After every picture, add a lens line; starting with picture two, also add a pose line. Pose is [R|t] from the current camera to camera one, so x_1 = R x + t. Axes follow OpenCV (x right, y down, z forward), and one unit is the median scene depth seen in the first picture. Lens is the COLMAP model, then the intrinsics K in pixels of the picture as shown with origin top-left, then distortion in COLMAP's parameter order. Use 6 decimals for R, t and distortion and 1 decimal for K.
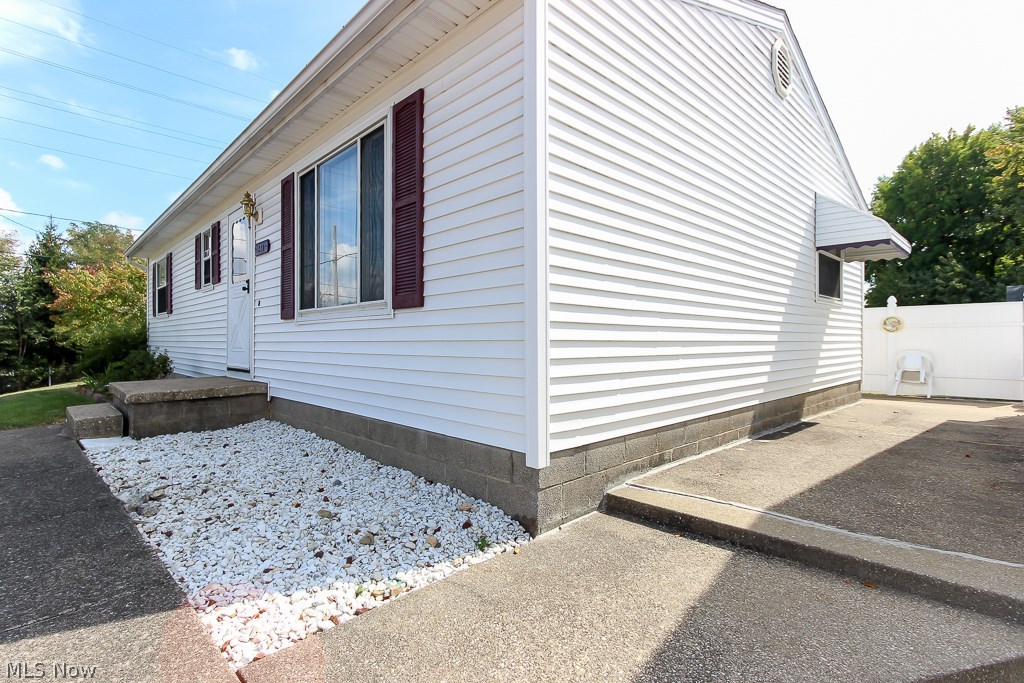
lens RADIAL K [[484.5, 0, 497.0], [0, 484.5, 332.7], [0, 0, 1]] dist [-0.000288, 0.000167]
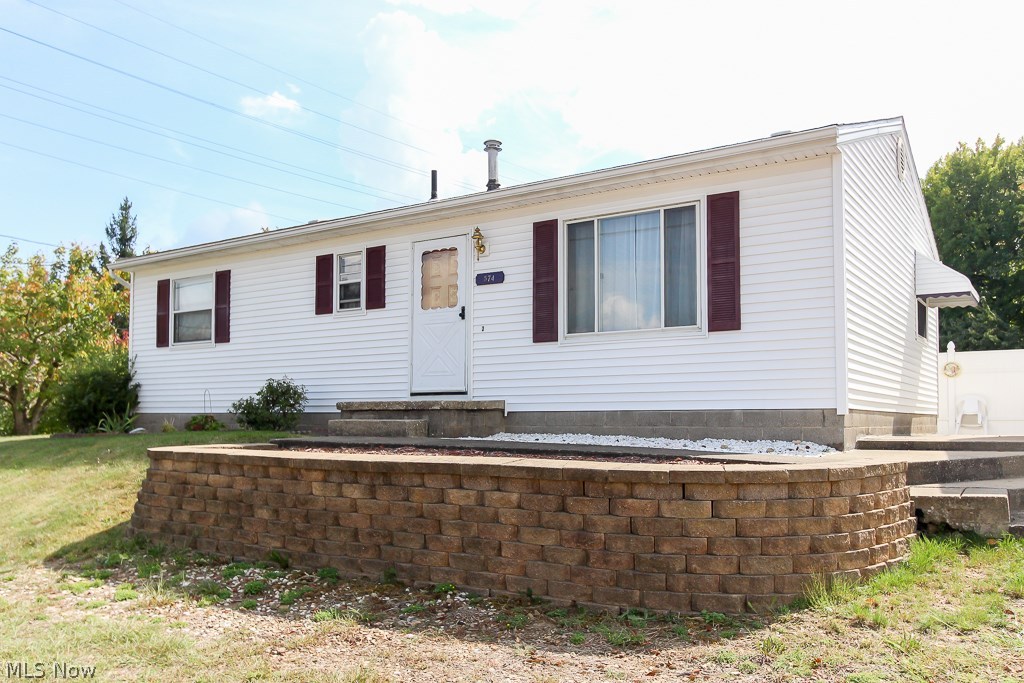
lens RADIAL K [[811.2, 0, 521.8], [0, 811.2, 373.3], [0, 0, 1]] dist [-0.006554, -0.002476]
pose [[0.971556, 0.012383, 0.236485, -0.689507], [-0.003260, 0.999237, -0.038931, 0.090336], [-0.236786, 0.037052, 0.970855, -0.645158]]
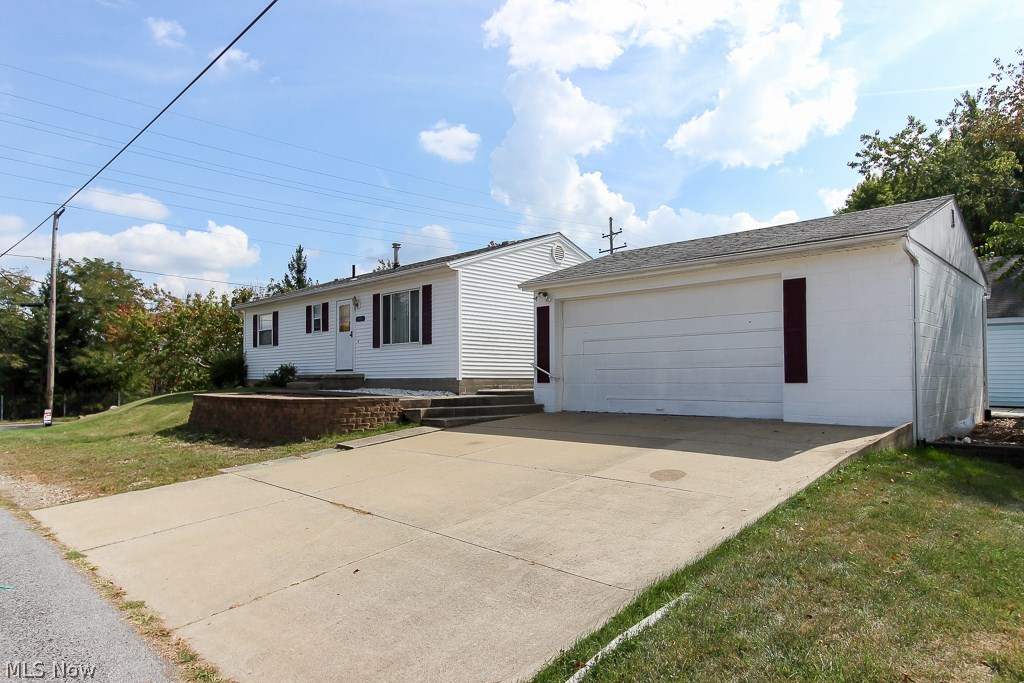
lens RADIAL K [[620.5, 0, 510.7], [0, 620.5, 347.5], [0, 0, 1]] dist [0.028177, 0.000759]
pose [[0.999323, -0.004572, 0.036496, 0.130762], [0.005724, 0.999486, -0.031530, 0.059065], [-0.036333, 0.031718, 0.998836, -1.761350]]
